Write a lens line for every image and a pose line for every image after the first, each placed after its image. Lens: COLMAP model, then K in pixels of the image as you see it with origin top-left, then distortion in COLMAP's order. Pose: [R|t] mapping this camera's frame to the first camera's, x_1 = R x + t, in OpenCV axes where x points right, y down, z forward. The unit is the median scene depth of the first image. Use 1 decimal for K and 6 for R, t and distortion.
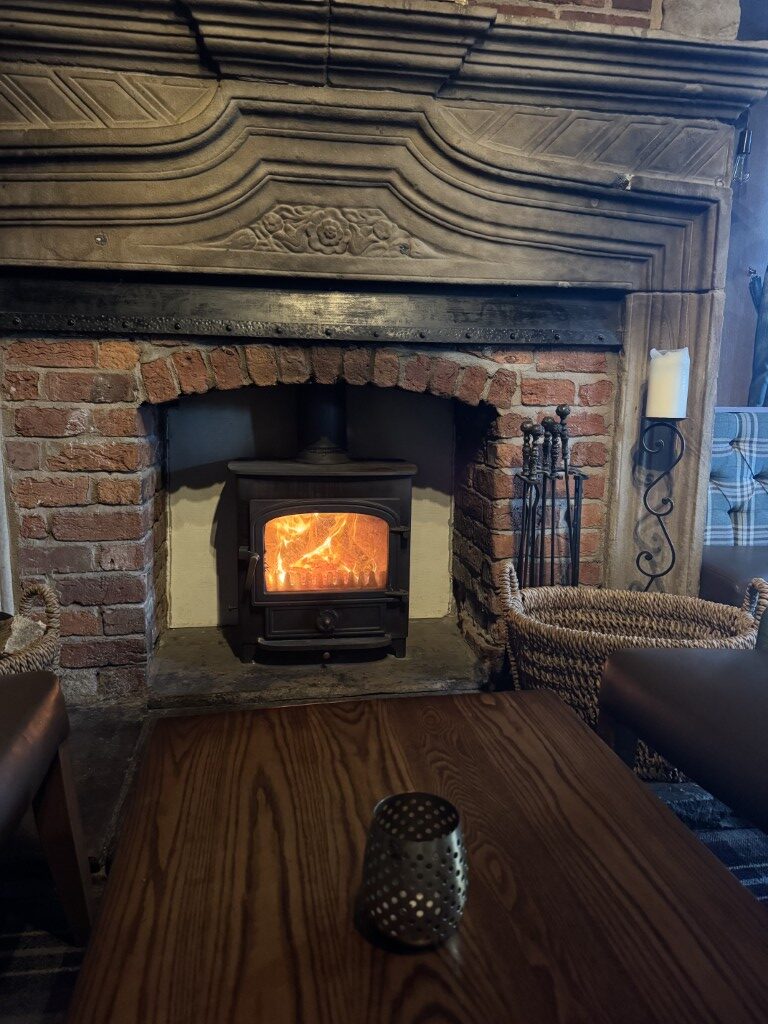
lens RADIAL K [[726.2, 0, 395.4], [0, 726.2, 510.1], [0, 0, 1]] dist [0.213688, -0.460232]
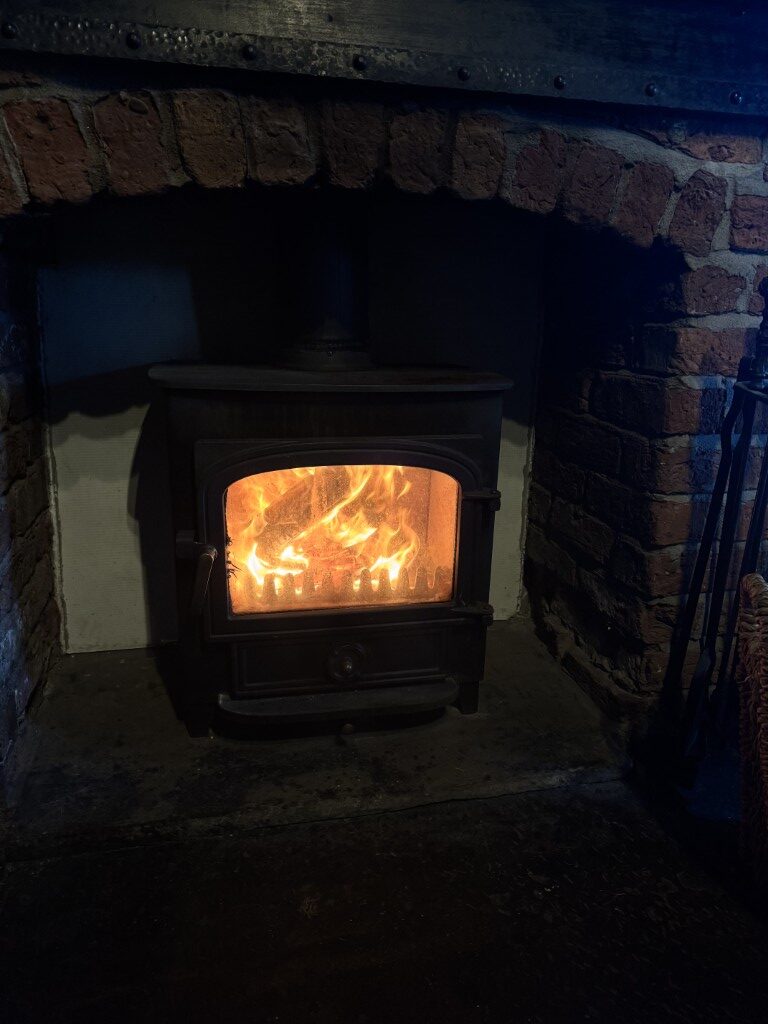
lens RADIAL K [[707.7, 0, 384.0], [0, 707.7, 512.0], [0, 0, 1]] dist [0.038535, -0.047201]
pose [[0.998061, -0.010644, 0.061319, -0.102317], [0.003750, 0.993763, 0.111452, -0.019327], [-0.062123, -0.111006, 0.991876, 0.521356]]
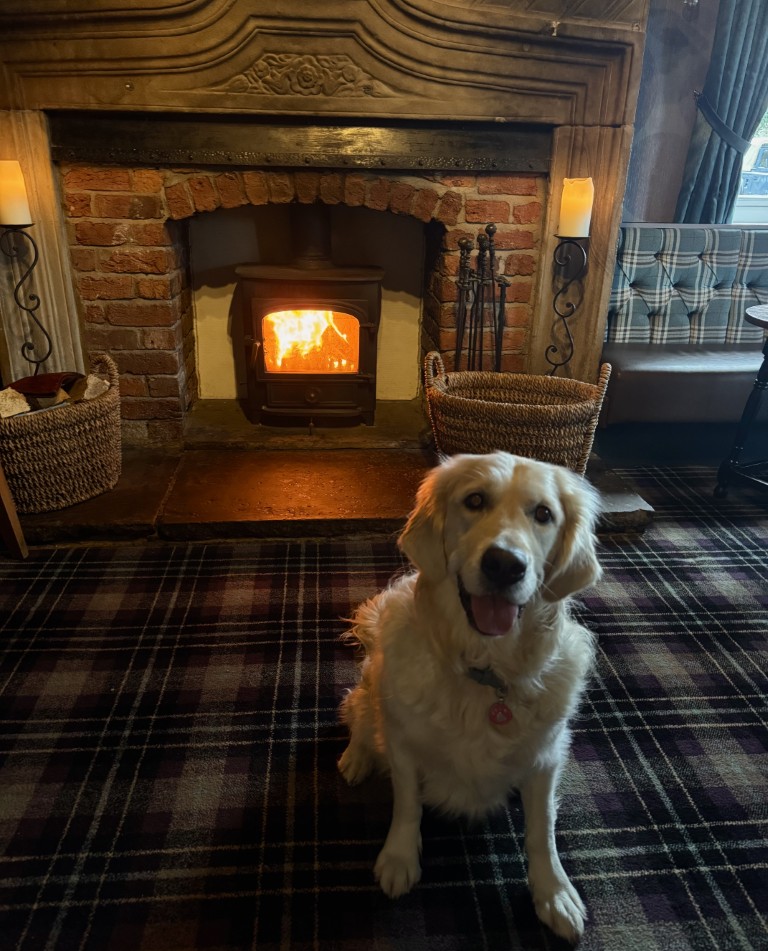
lens RADIAL K [[750.4, 0, 385.2], [0, 750.4, 492.9], [0, 0, 1]] dist [0.099790, -0.155672]
pose [[0.996297, 0.039384, -0.076421, 0.157590], [-0.020386, 0.971772, 0.235041, 0.001659], [0.083521, -0.232613, 0.968977, -0.368744]]
